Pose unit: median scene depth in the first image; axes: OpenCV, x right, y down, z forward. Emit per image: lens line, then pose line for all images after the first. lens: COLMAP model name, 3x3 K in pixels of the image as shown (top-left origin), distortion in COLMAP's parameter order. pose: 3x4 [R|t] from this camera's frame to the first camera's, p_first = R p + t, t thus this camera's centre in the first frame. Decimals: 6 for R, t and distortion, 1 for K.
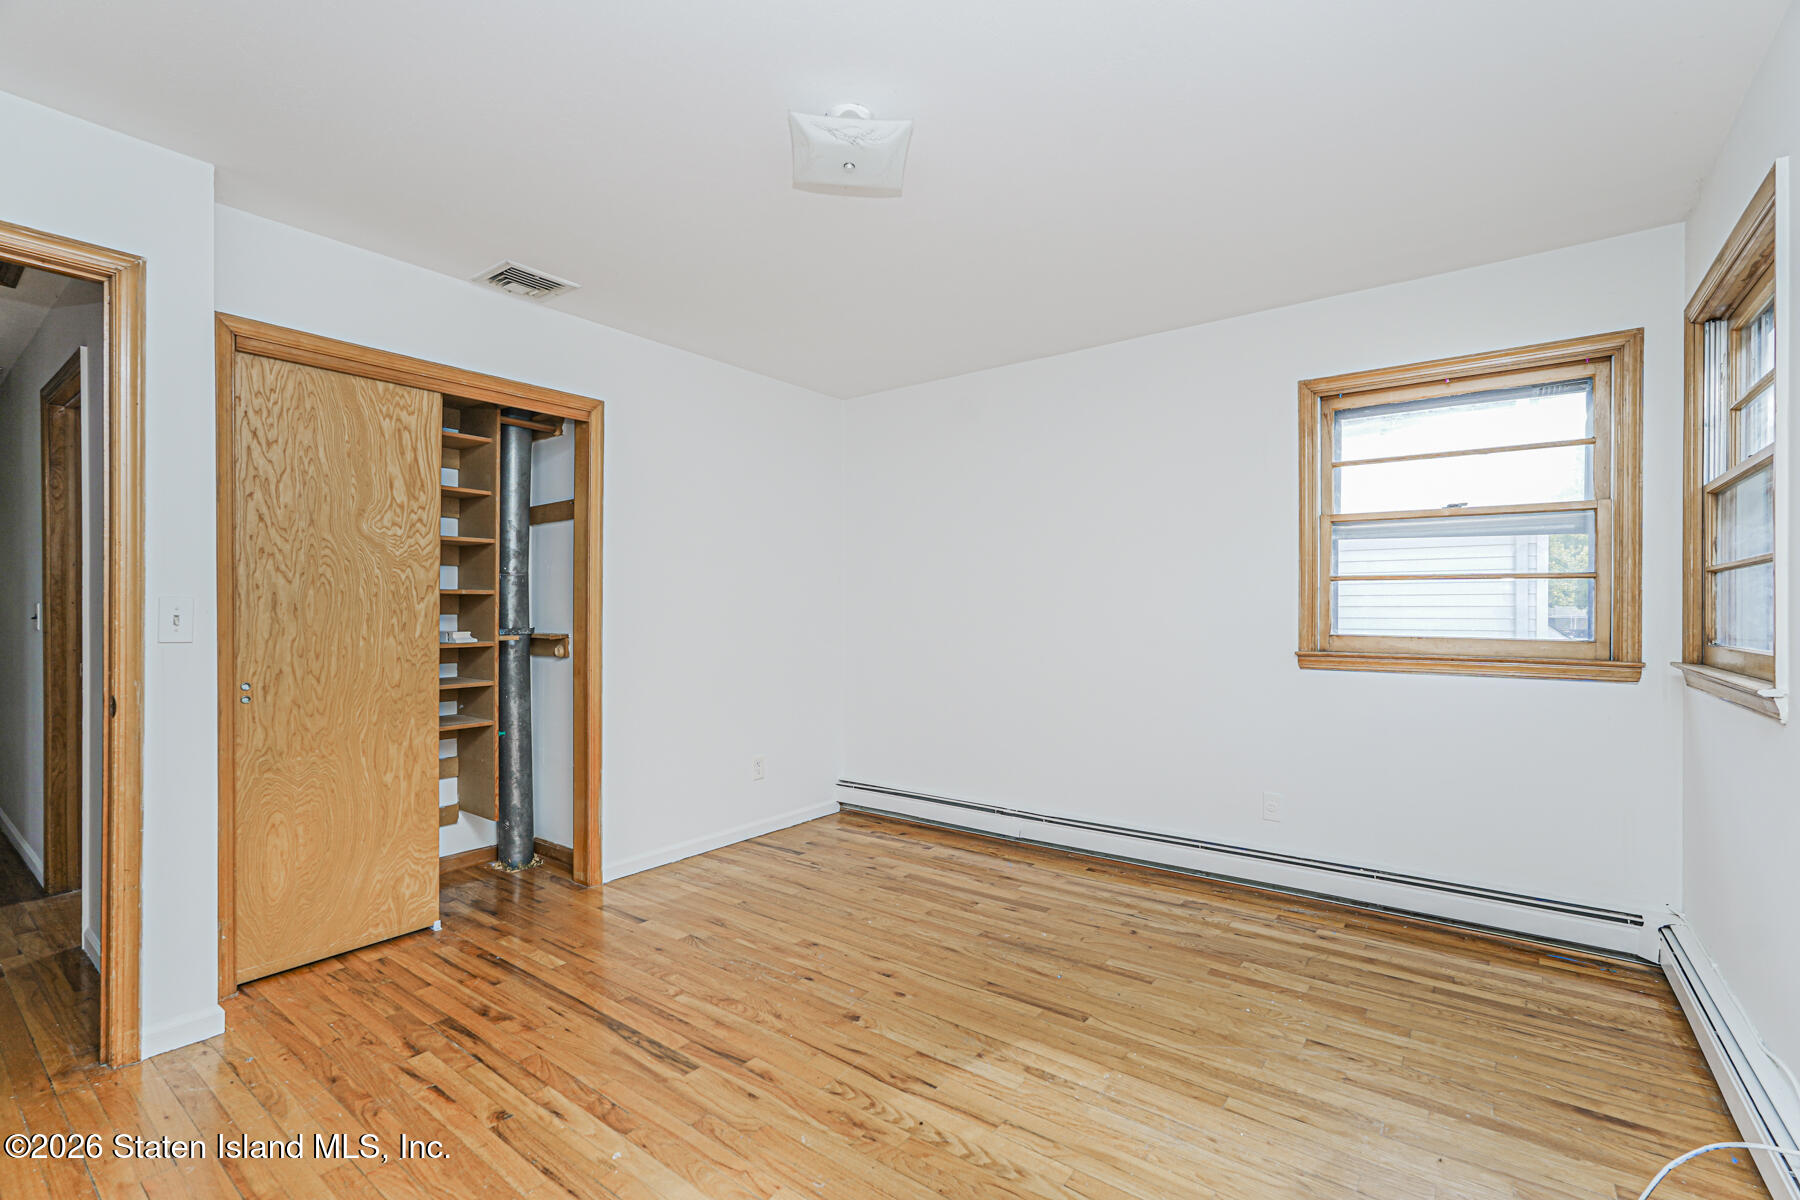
lens RADIAL K [[793.1, 0, 894.6], [0, 793.1, 605.3], [0, 0, 1]] dist [-0.011311, 0.006493]
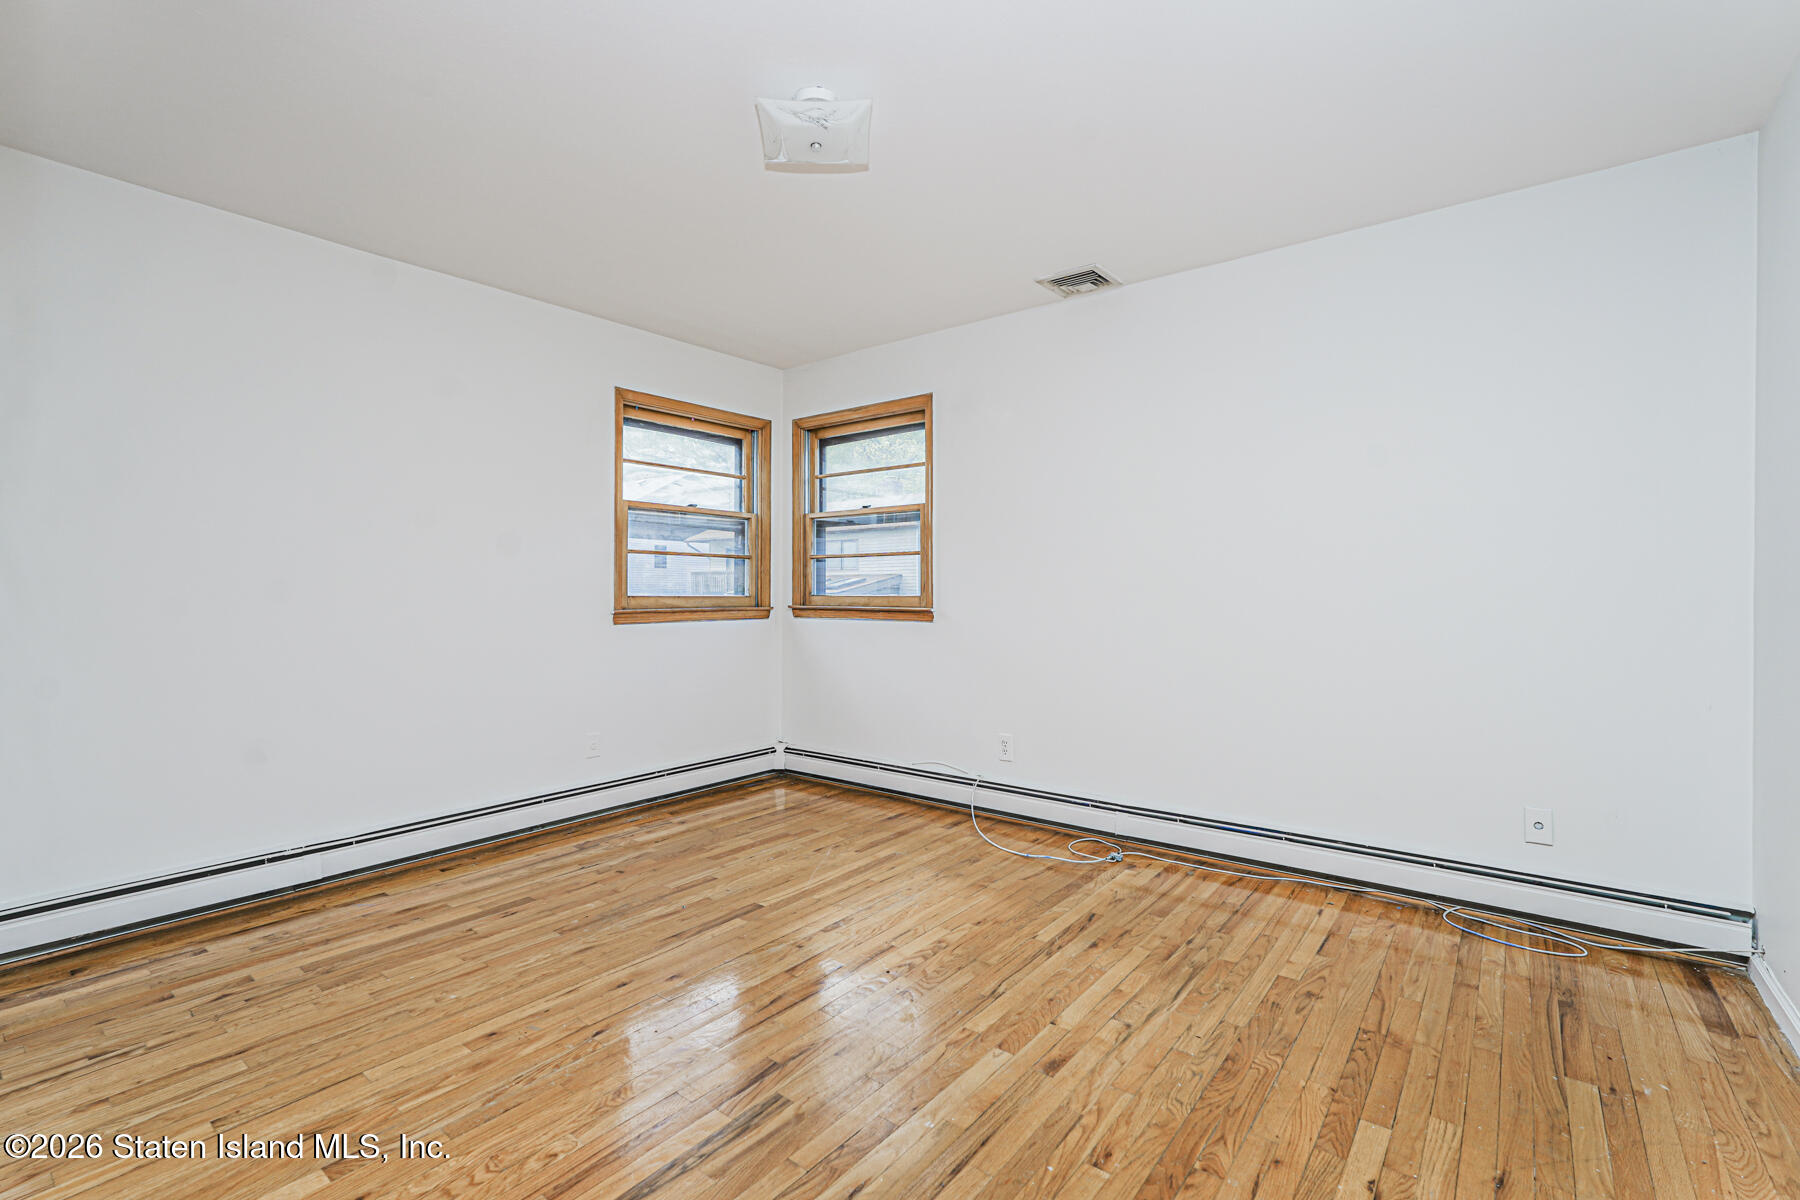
lens RADIAL K [[793.1, 0, 899.1], [0, 793.1, 591.8], [0, 0, 1]] dist [-0.011311, 0.006493]
pose [[0.032100, -0.005304, 0.999471, -0.712186], [-0.001959, 0.999984, 0.005370, 0.023046], [-0.999483, -0.002130, 0.032089, 0.547103]]
